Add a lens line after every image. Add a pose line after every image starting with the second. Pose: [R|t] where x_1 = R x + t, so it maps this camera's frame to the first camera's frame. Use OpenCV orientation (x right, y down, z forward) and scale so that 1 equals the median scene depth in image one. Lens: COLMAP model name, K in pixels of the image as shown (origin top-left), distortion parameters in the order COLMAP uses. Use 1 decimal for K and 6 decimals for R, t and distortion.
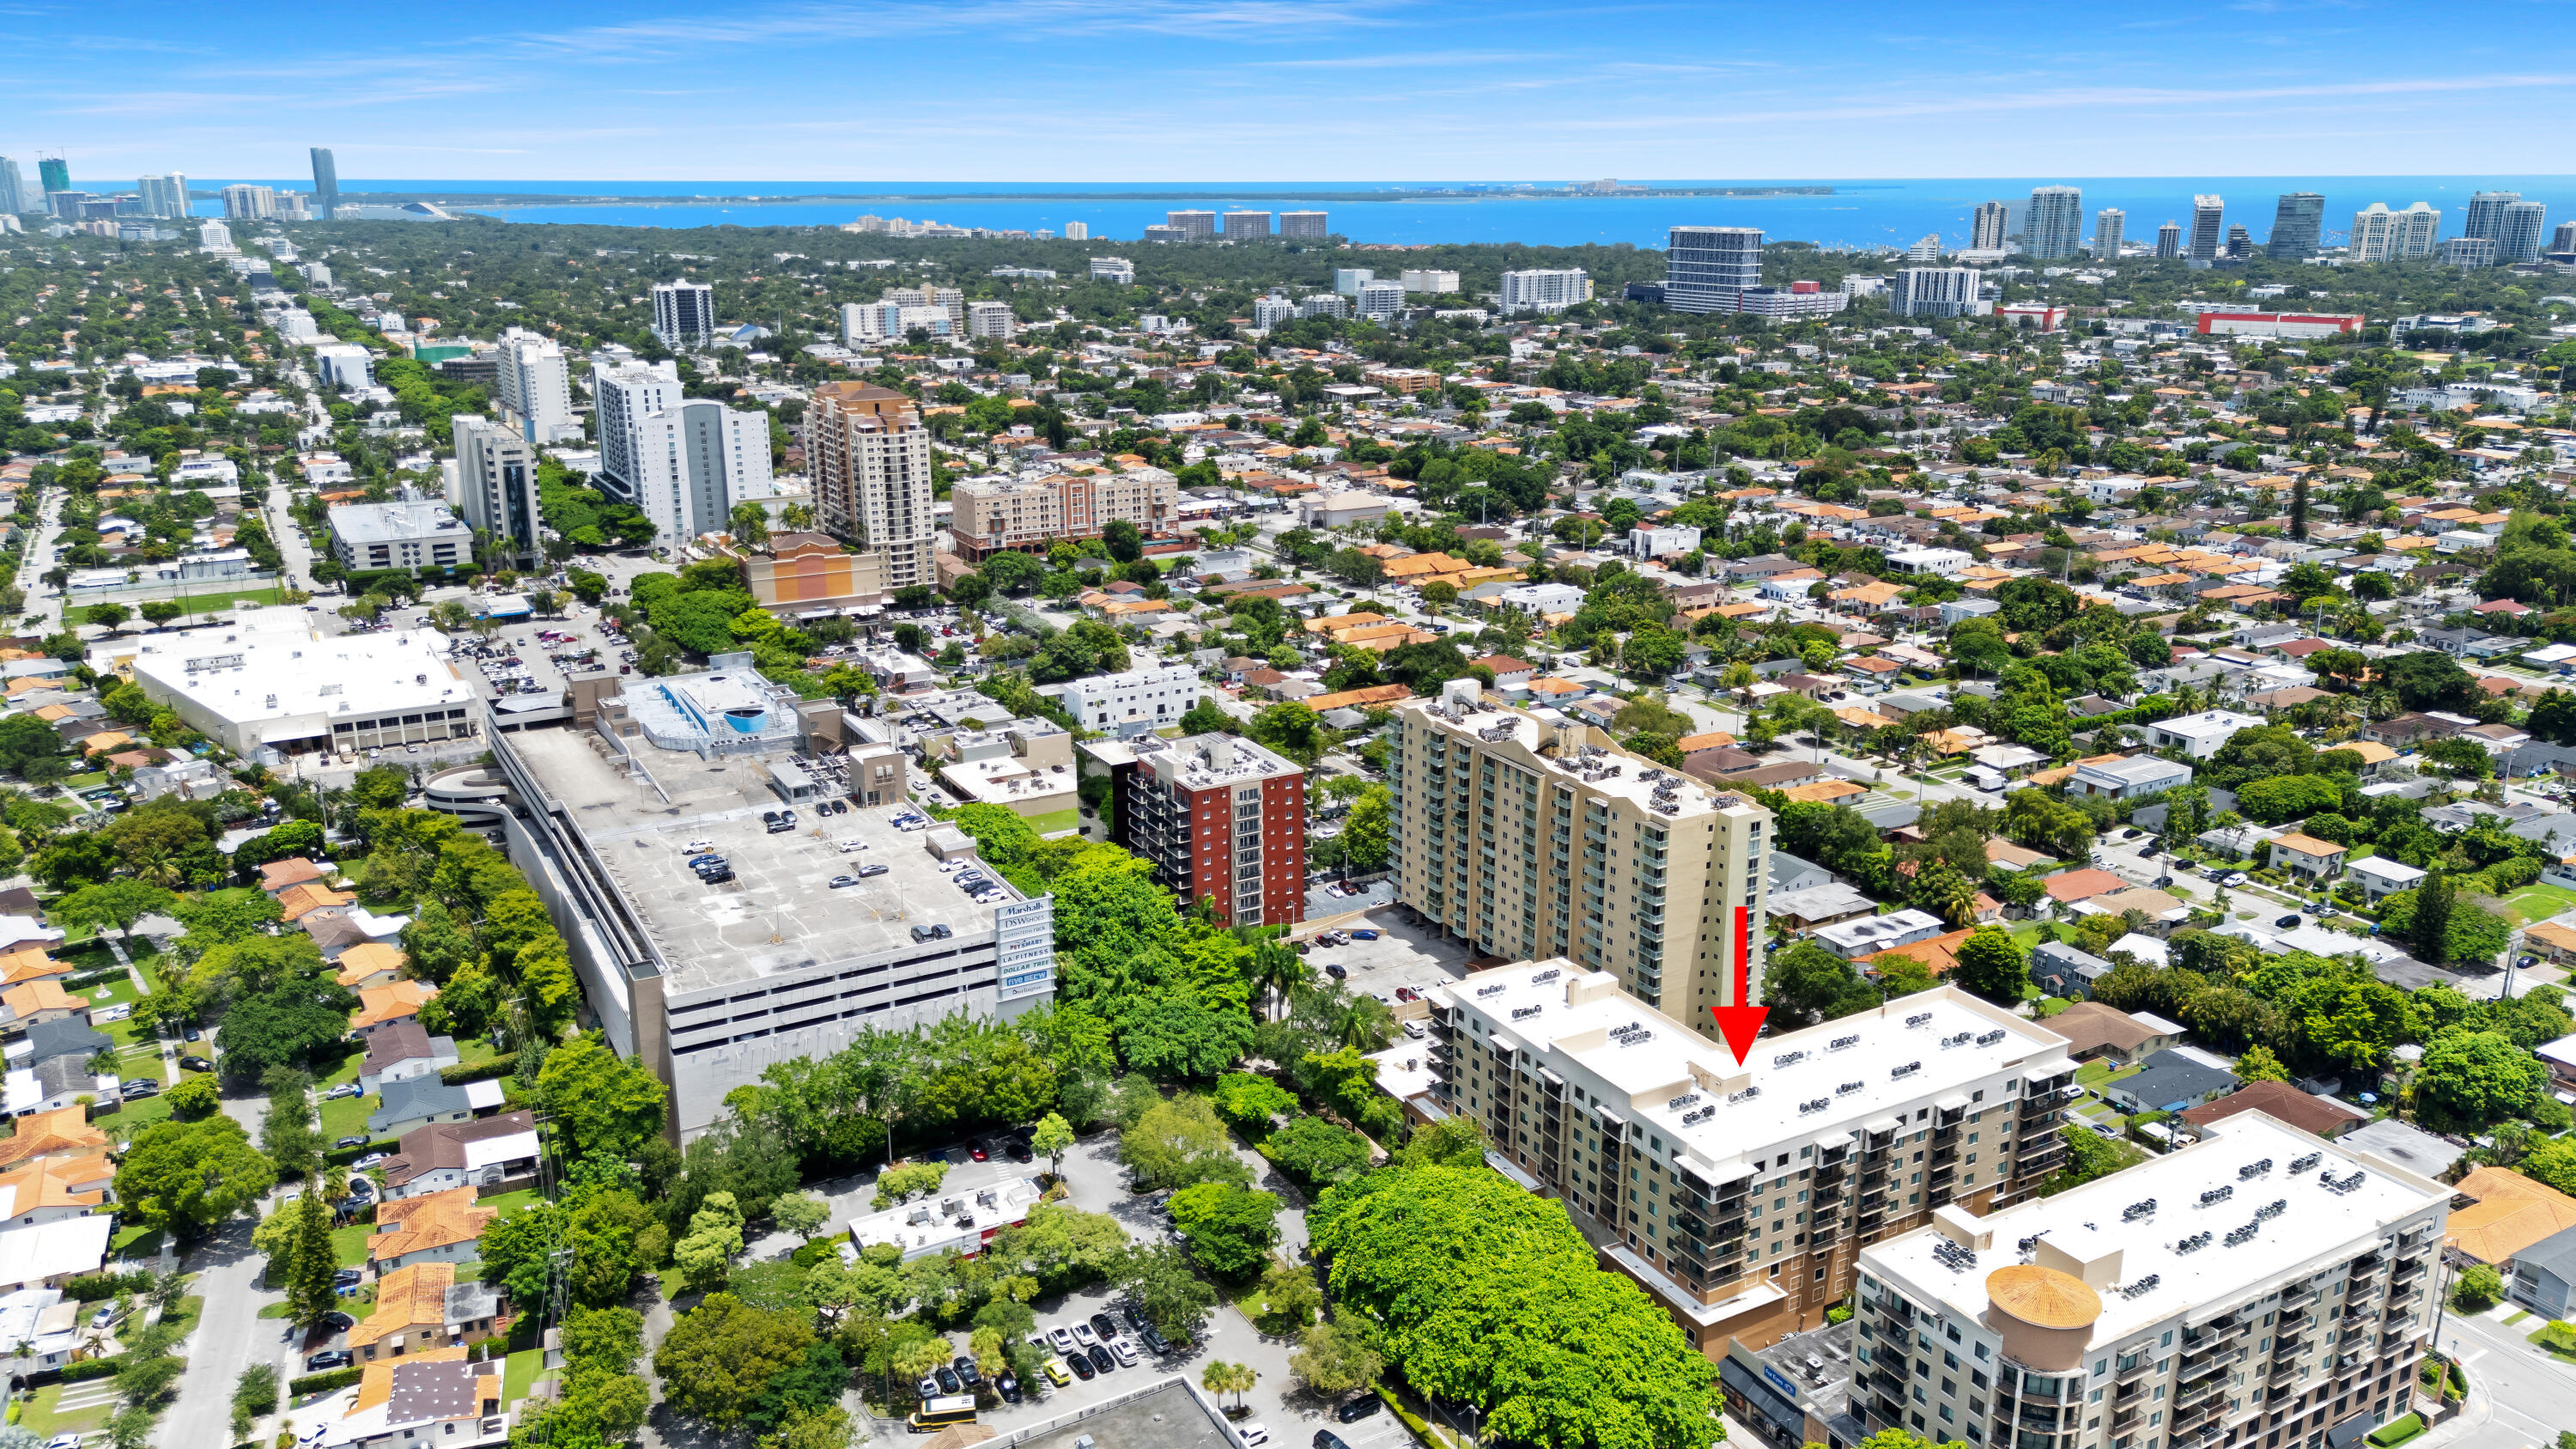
lens RADIAL K [[1881.3, 0, 1288.0], [0, 1881.3, 724.5], [0, 0, 1]] dist [0.094792, -0.111420]
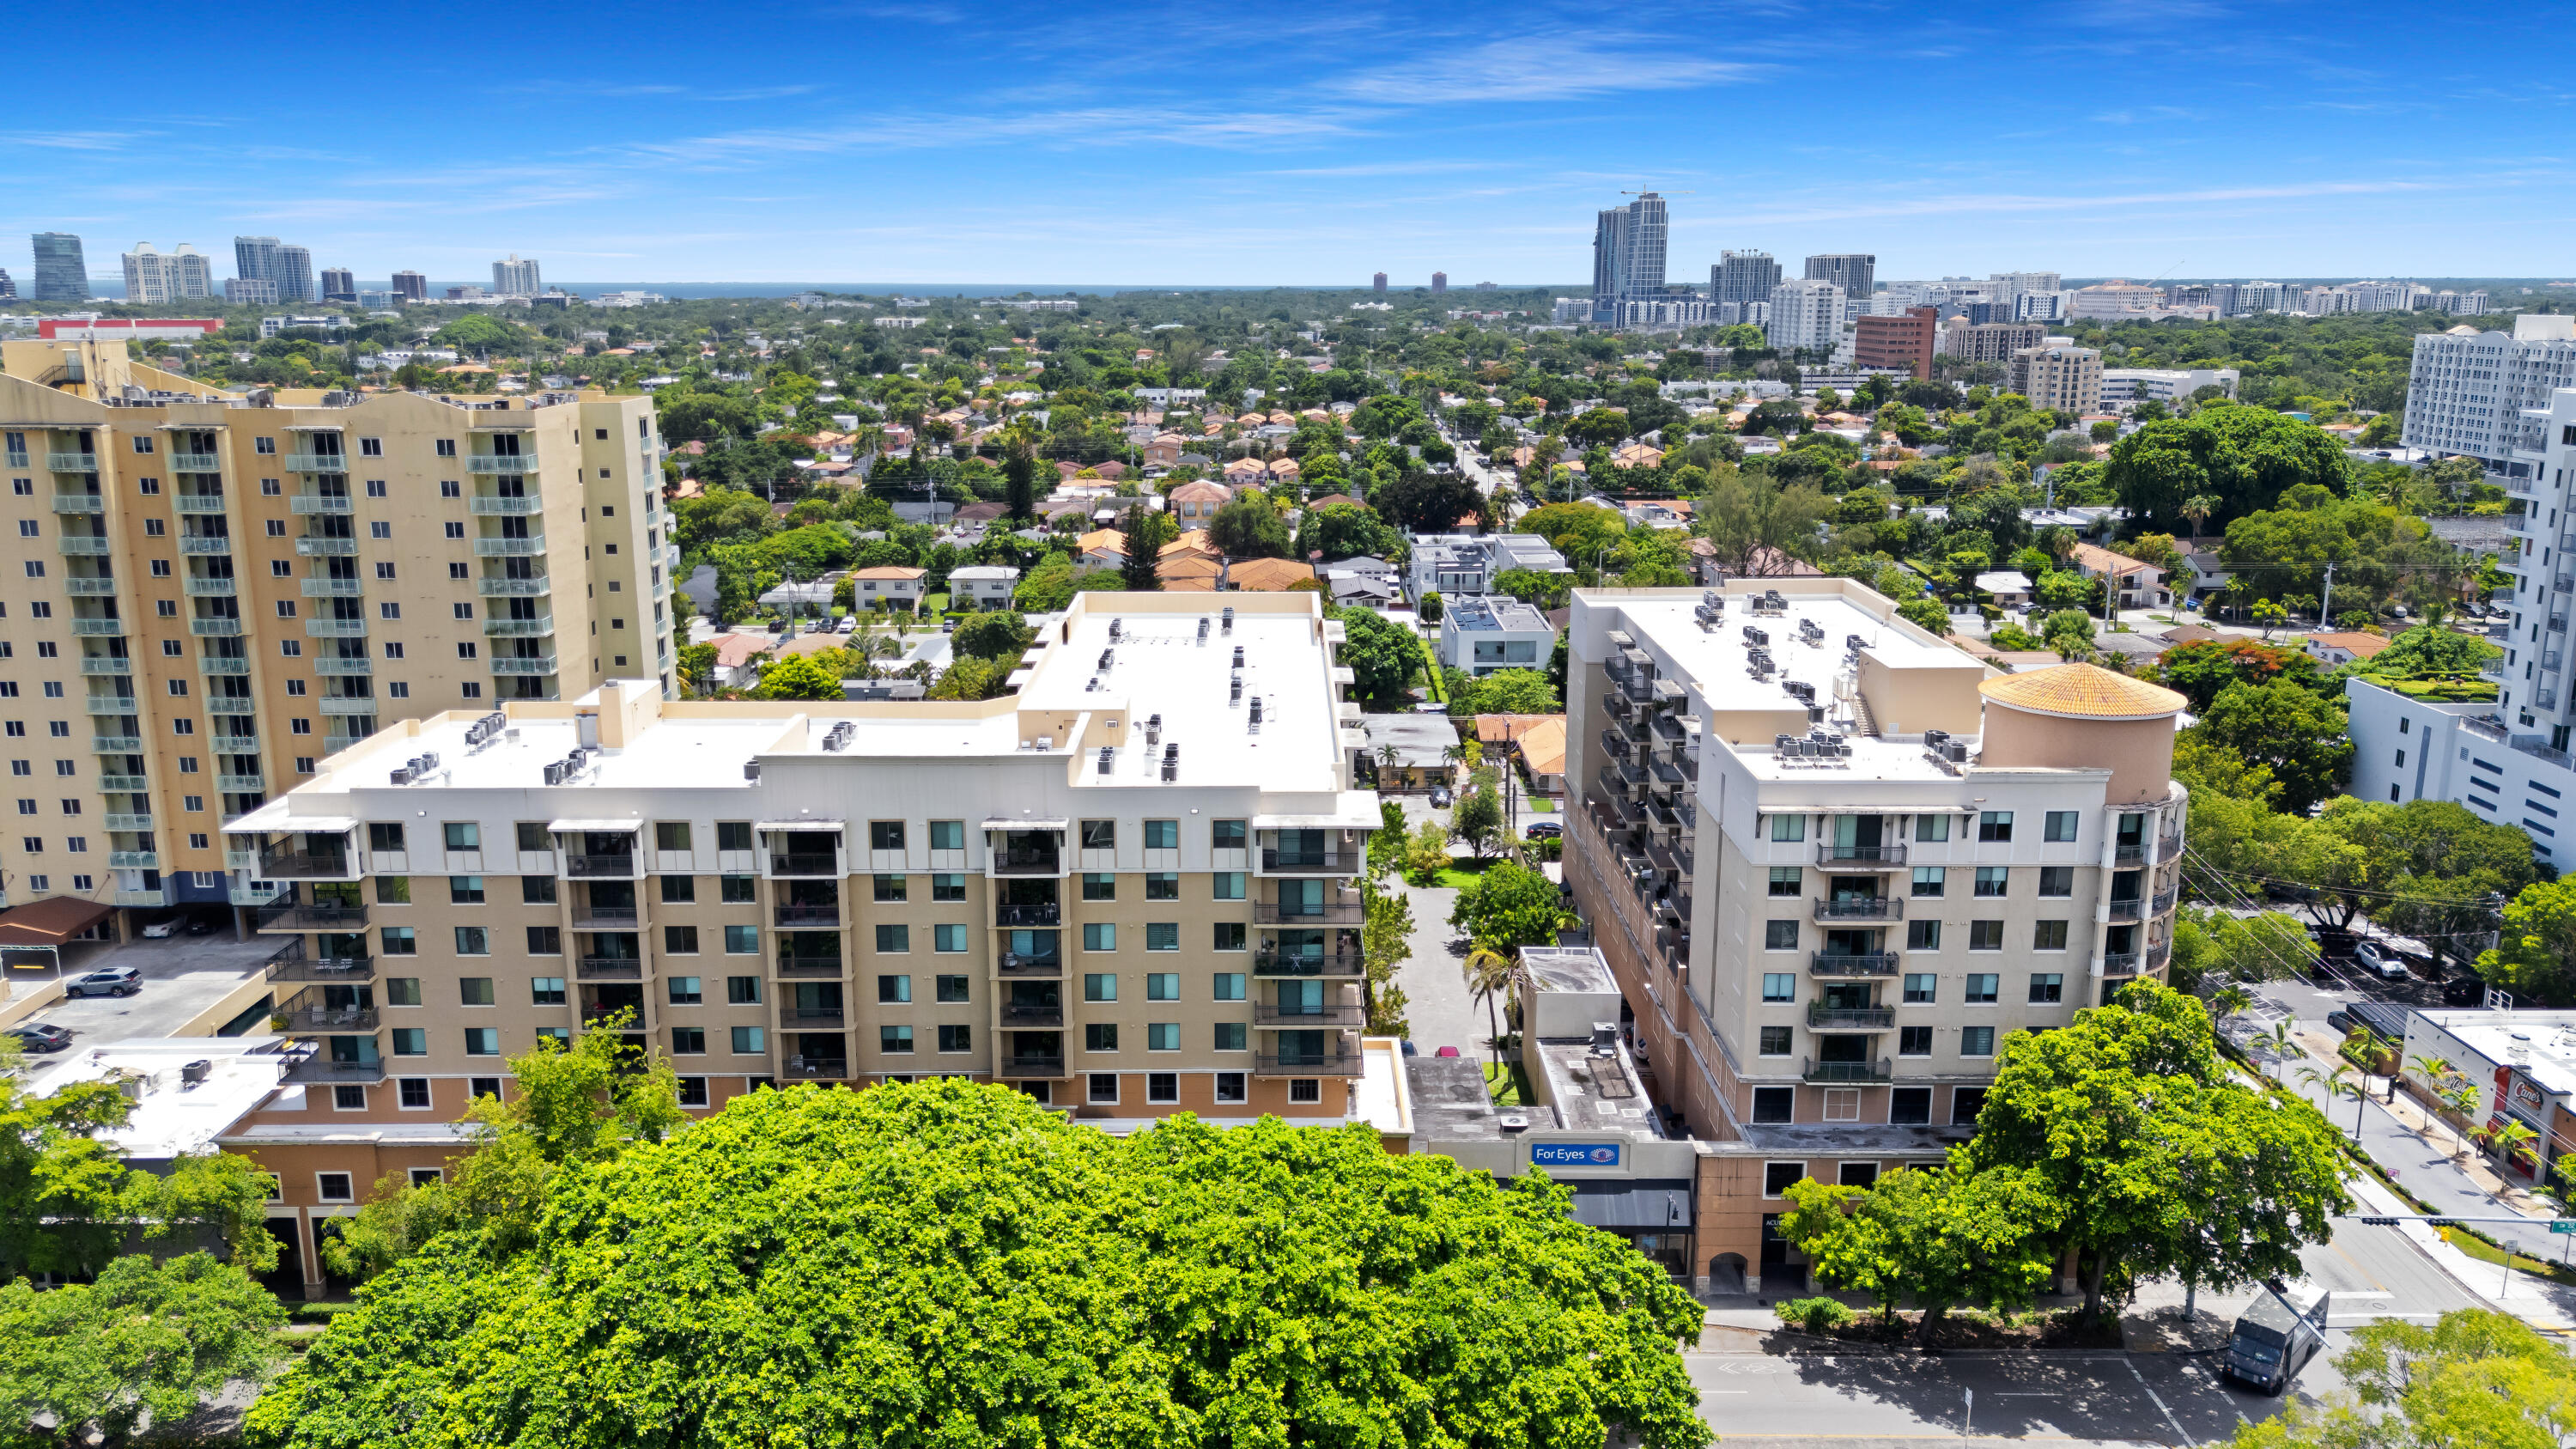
lens RADIAL K [[1876.7, 0, 1281.8], [0, 1876.7, 731.0], [0, 0, 1]] dist [0.100013, -0.115785]
pose [[0.489467, -0.200490, 0.848661, -0.081961], [0.244501, 0.965726, 0.087130, 0.083541], [-0.837043, 0.164852, 0.521712, 0.373923]]
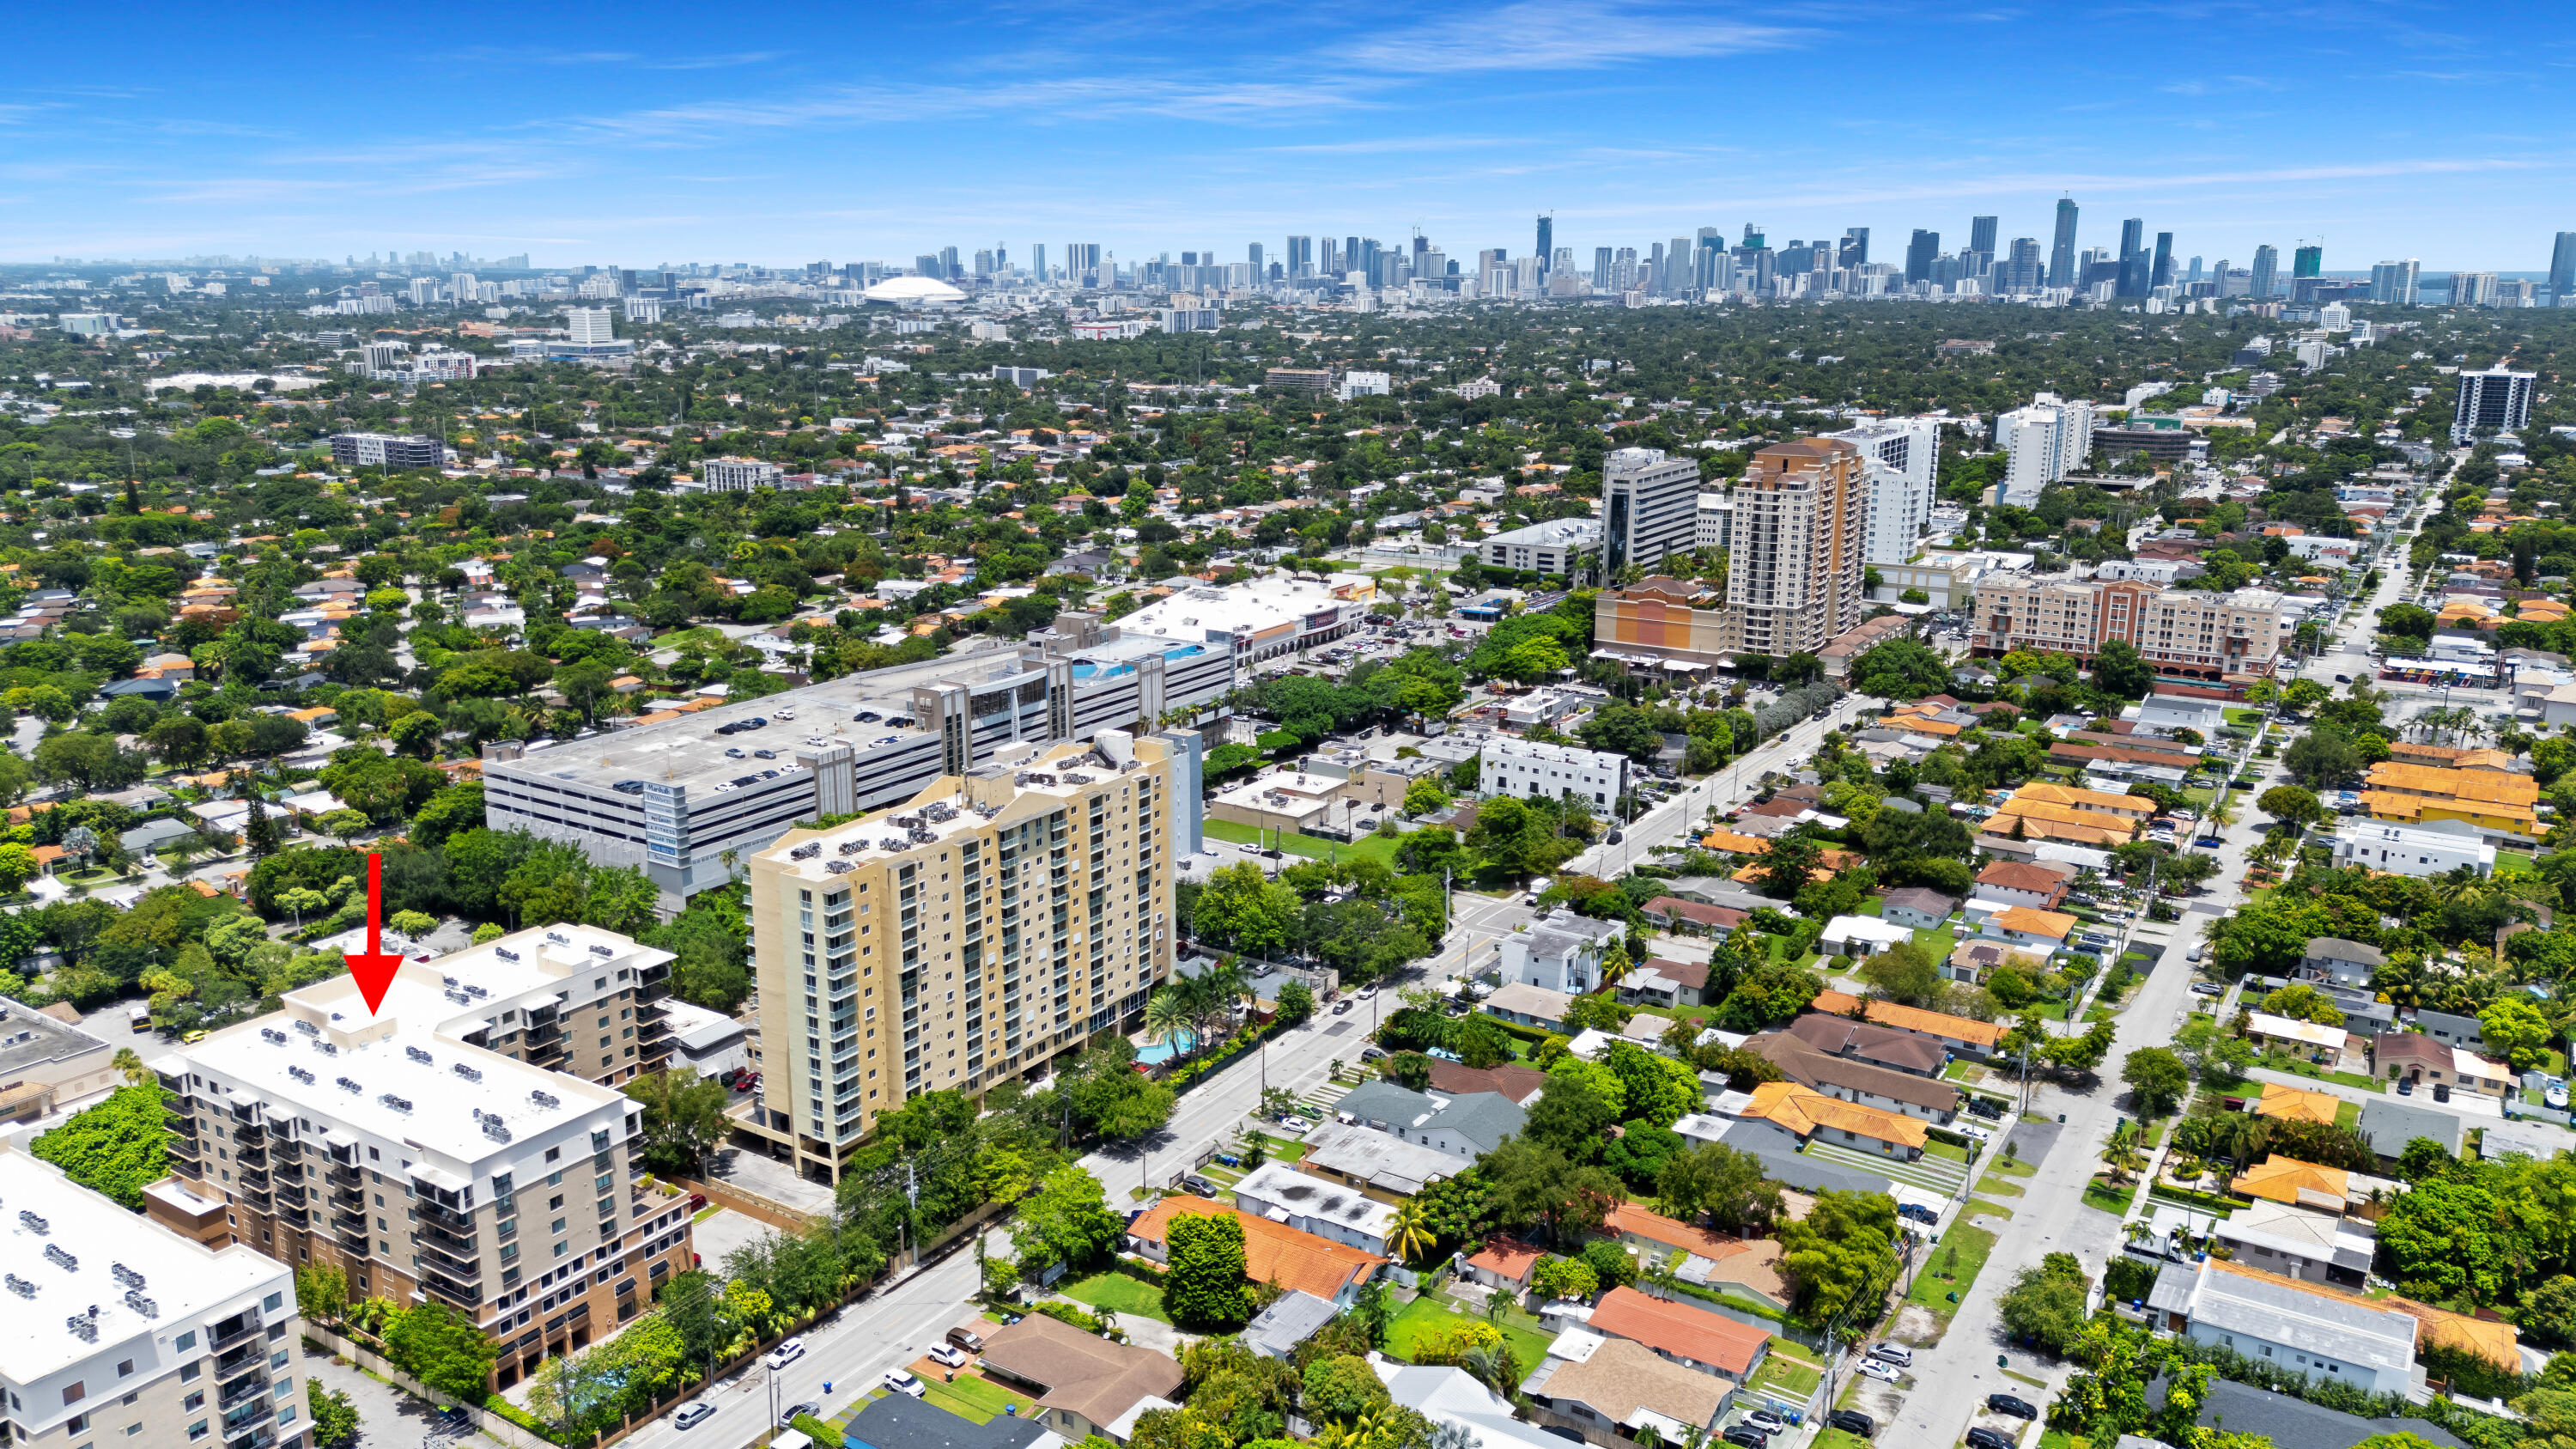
lens RADIAL K [[1893.8, 0, 1288.0], [0, 1893.8, 724.5], [0, 0, 1]] dist [0.062741, -0.045933]
pose [[0.461242, 0.212164, -0.861535, 0.687035], [-0.251182, 0.962492, 0.102550, -0.105751], [0.850978, 0.169102, 0.497234, 0.467556]]
